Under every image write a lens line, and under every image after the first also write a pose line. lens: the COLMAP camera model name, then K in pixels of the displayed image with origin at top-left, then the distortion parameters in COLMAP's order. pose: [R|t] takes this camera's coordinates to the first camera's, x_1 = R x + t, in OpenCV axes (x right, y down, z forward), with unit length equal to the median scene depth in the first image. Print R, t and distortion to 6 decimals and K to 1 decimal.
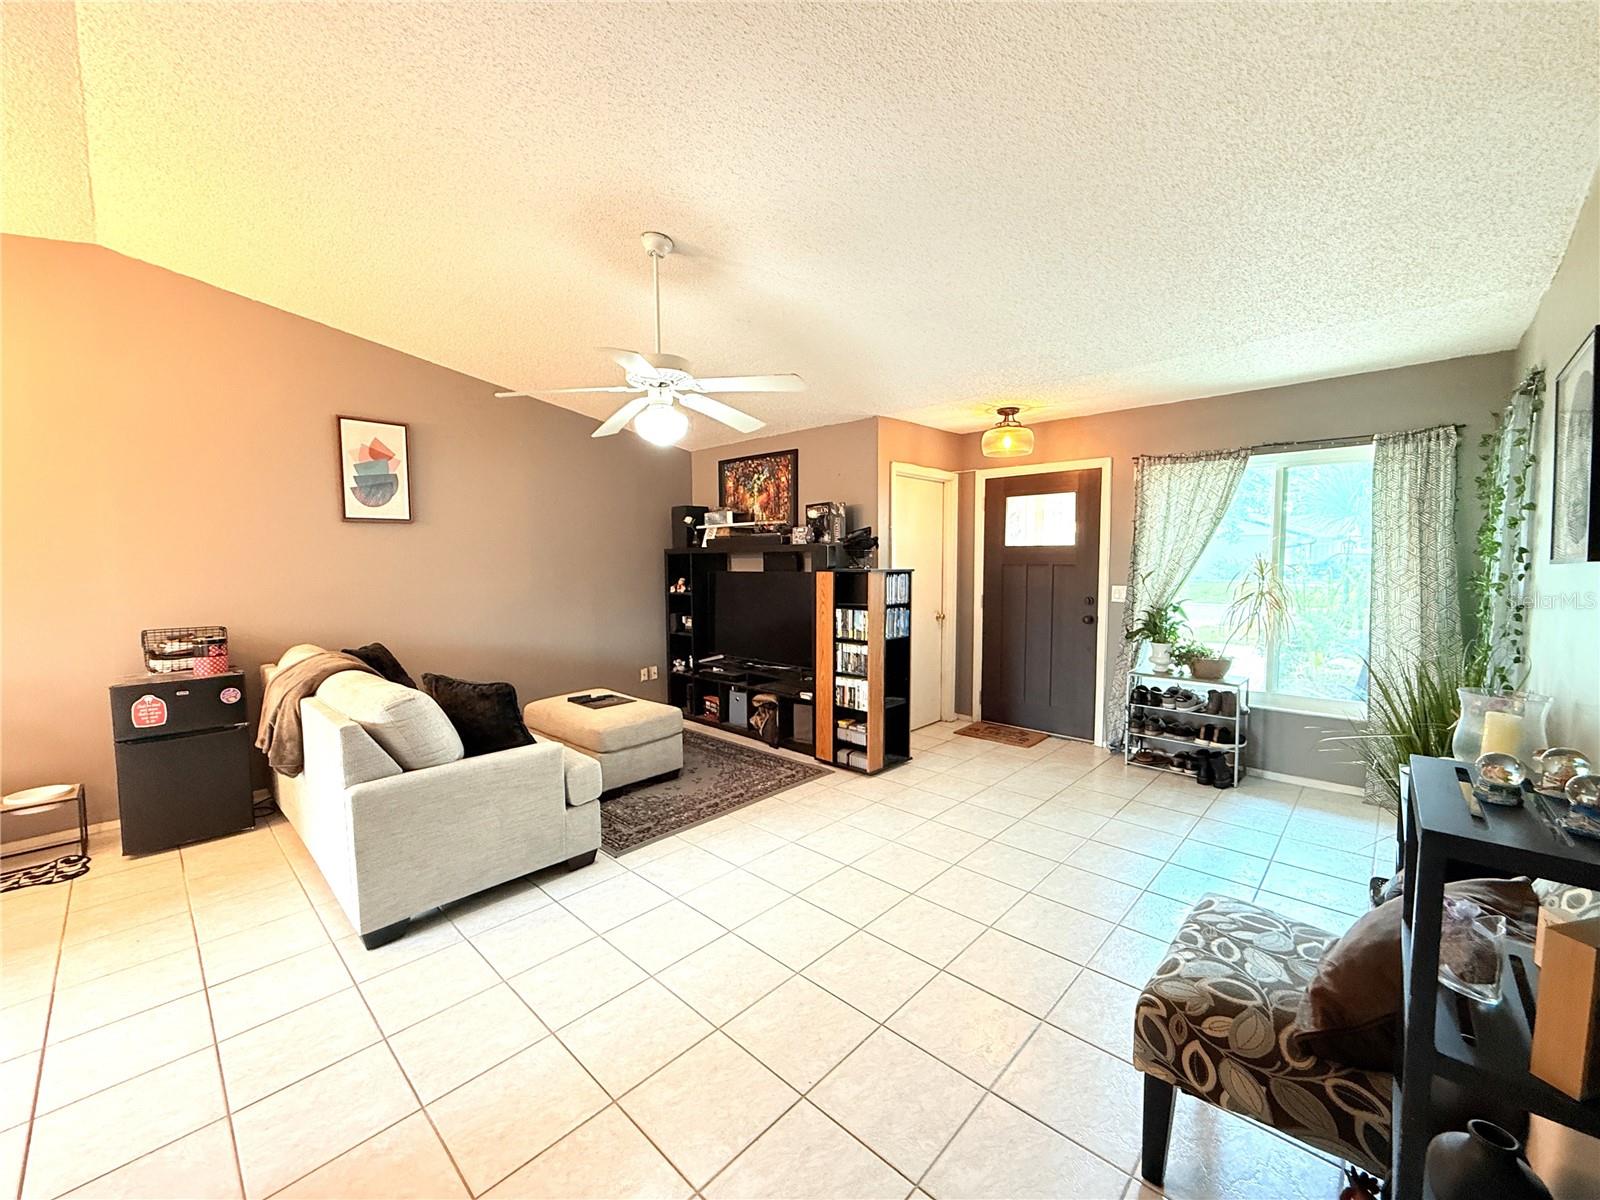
lens RADIAL K [[638.2, 0, 793.1], [0, 638.2, 601.7], [0, 0, 1]] dist [0.000342, 0.000248]
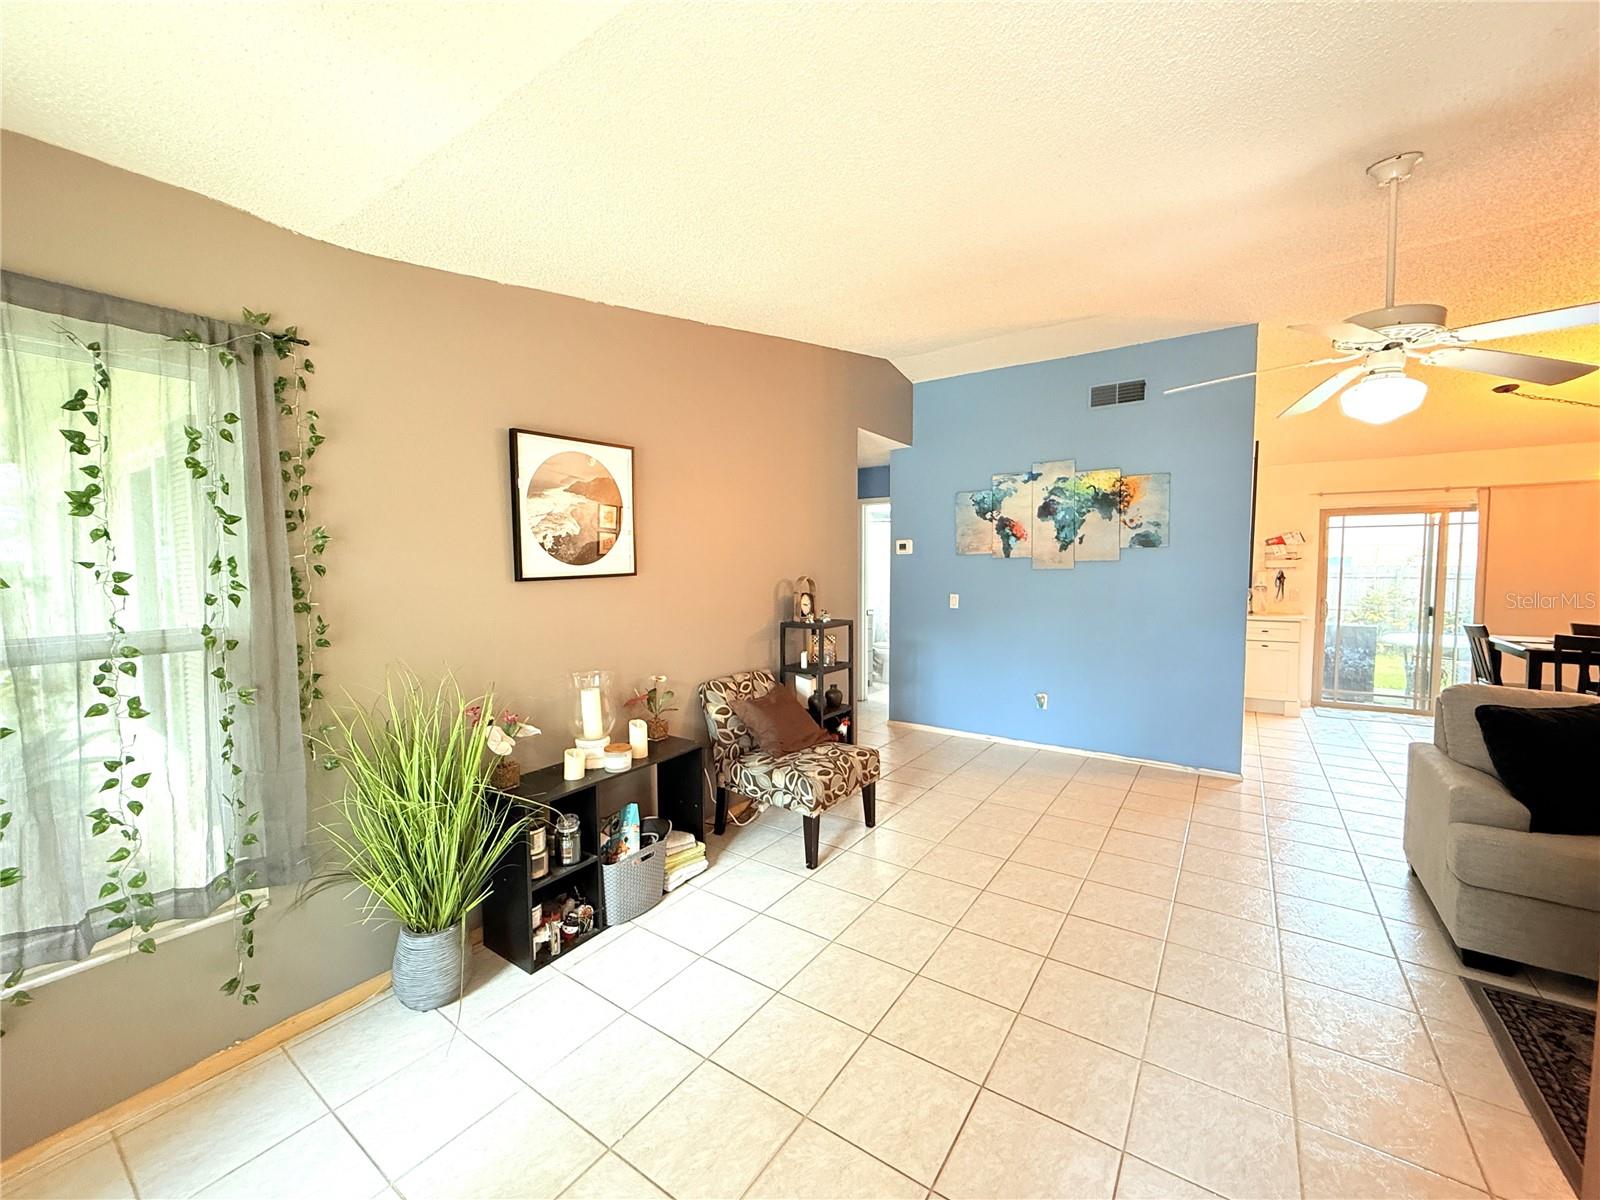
lens RADIAL K [[638.2, 0, 793.8], [0, 638.2, 601.6], [0, 0, 1]] dist [0.000342, 0.000248]
pose [[-0.988562, 0.019026, -0.149607, 0.463651], [0.000031, 0.992035, 0.125959, -0.093690], [0.150812, 0.124514, -0.980690, 1.245097]]
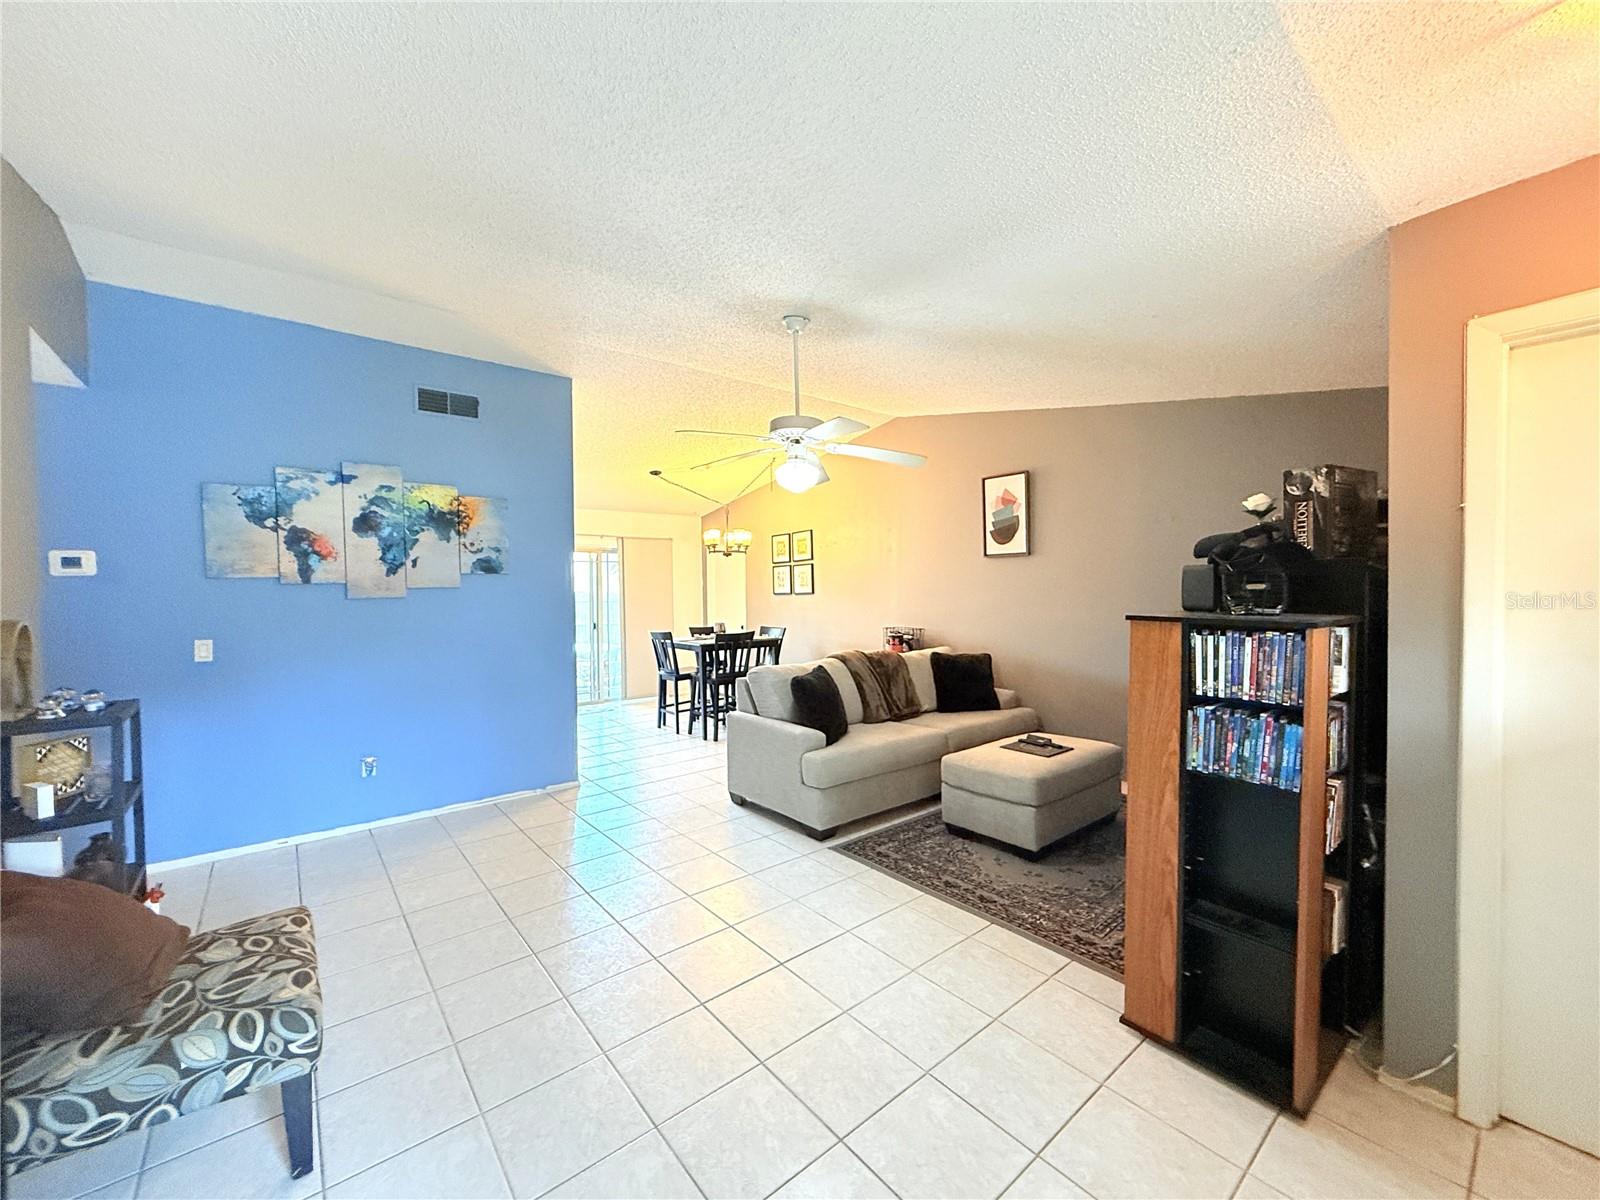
lens RADIAL K [[638.2, 0, 799.7], [0, 638.2, 603.3], [0, 0, 1]] dist [0.000342, 0.000248]
pose [[-0.121482, 0.032053, -0.992076, 0.692770], [-0.058059, 0.997538, 0.039339, -0.067816], [0.990894, 0.062378, -0.119322, 0.851663]]
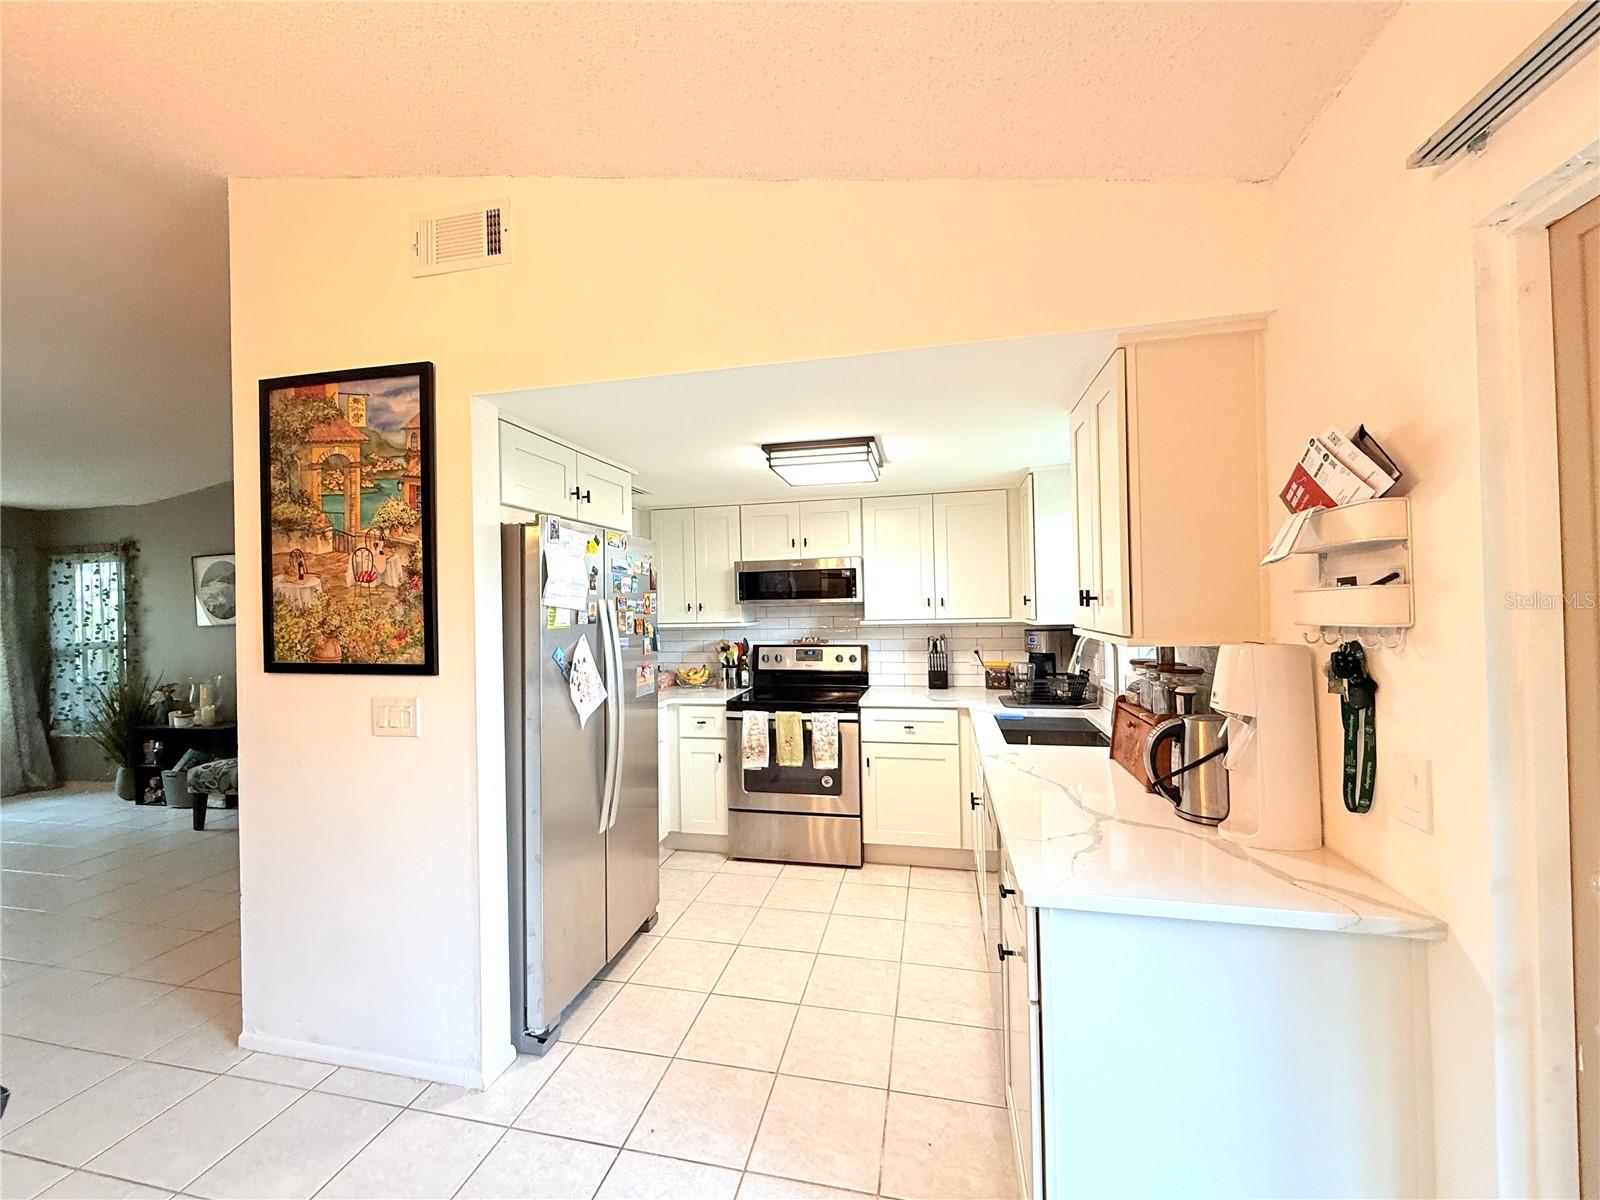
lens RADIAL K [[638.2, 0, 796.7], [0, 638.2, 602.5], [0, 0, 1]] dist [0.000342, 0.000248]
pose [[-0.515319, 0.020591, 0.856751, -1.243731], [0.085334, 0.995976, 0.027390, -0.011145], [-0.852739, 0.087225, -0.515003, 0.135704]]
